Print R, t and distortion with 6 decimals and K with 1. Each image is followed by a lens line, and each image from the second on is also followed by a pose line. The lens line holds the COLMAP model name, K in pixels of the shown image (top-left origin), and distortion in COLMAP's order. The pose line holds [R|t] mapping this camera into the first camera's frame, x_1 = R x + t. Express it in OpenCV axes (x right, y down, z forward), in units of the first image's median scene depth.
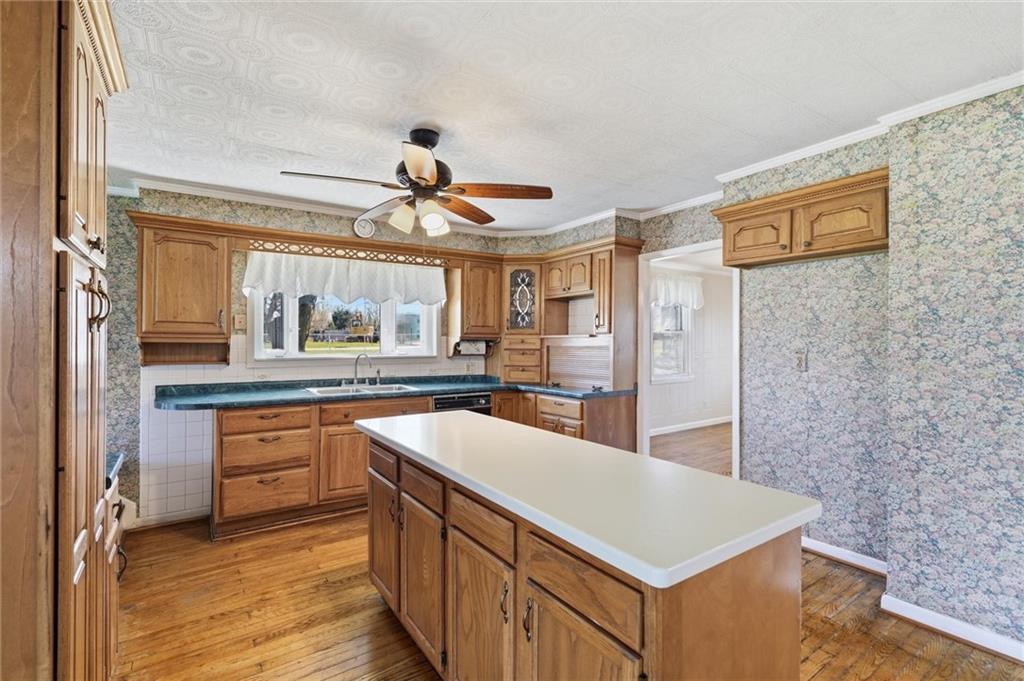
lens RADIAL K [[465.0, 0, 519.7], [0, 465.0, 341.9], [0, 0, 1]] dist [-0.003478, 0.001157]
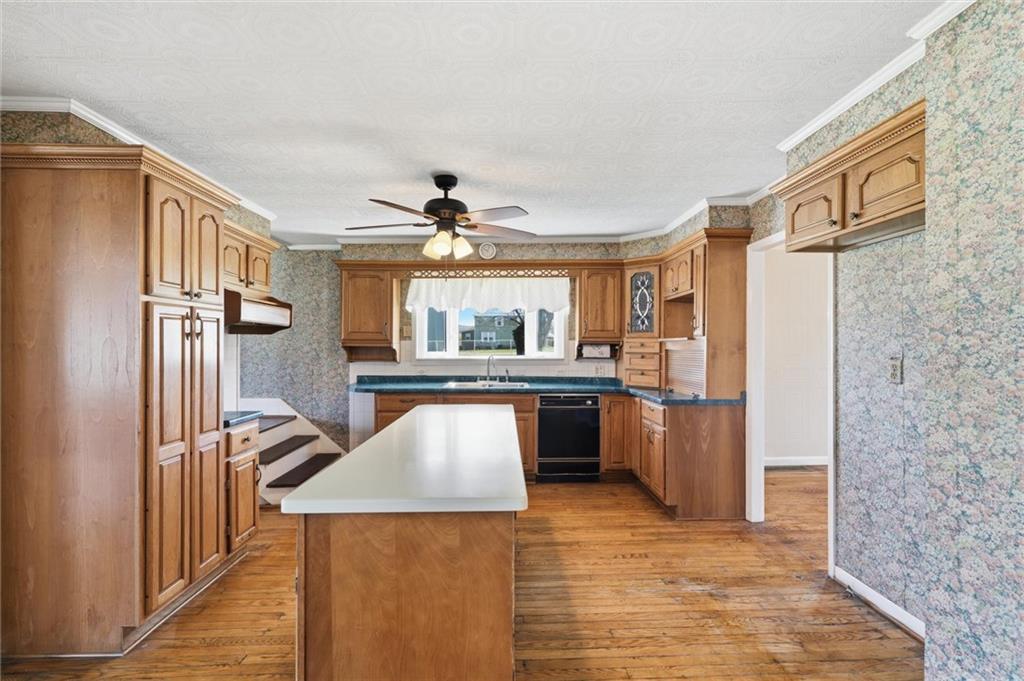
lens RADIAL K [[465.0, 0, 525.6], [0, 465.0, 346.3], [0, 0, 1]] dist [-0.003478, 0.001157]
pose [[0.839317, -0.001619, -0.543641, 0.481684], [0.001132, 0.999999, -0.001229, 0.003879], [0.543642, 0.000416, 0.839317, 0.052517]]
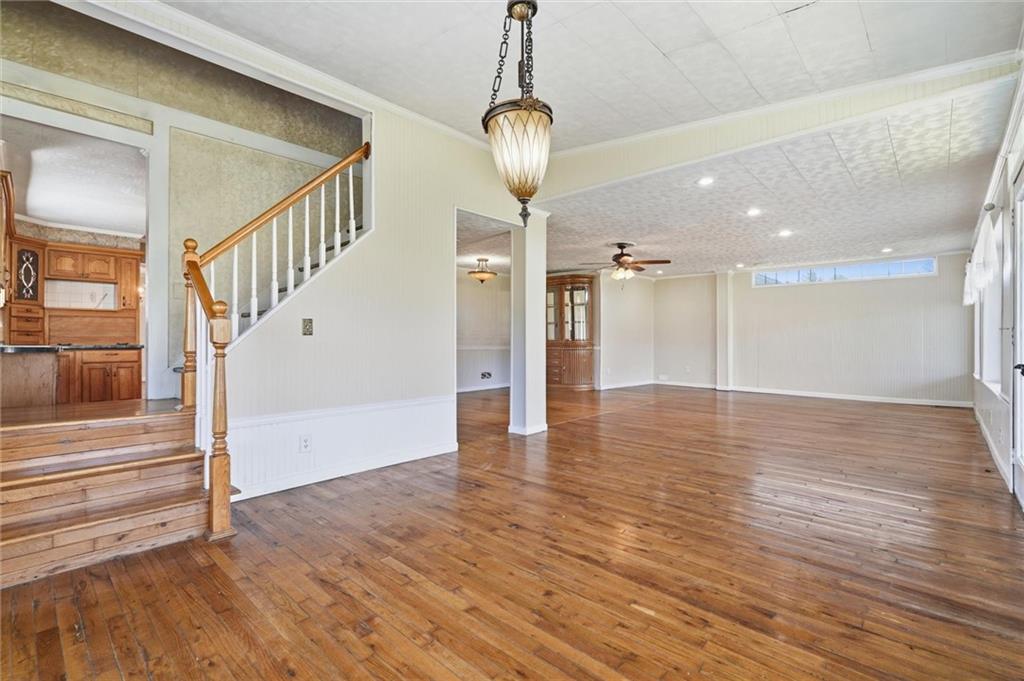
lens RADIAL K [[465.0, 0, 512.7], [0, 465.0, 338.9], [0, 0, 1]] dist [-0.003478, 0.001157]
pose [[-0.208349, -0.004544, 0.978044, -2.020817], [-0.006484, 0.999974, 0.003264, 0.085128], [-0.978033, -0.005662, -0.208373, 0.057283]]
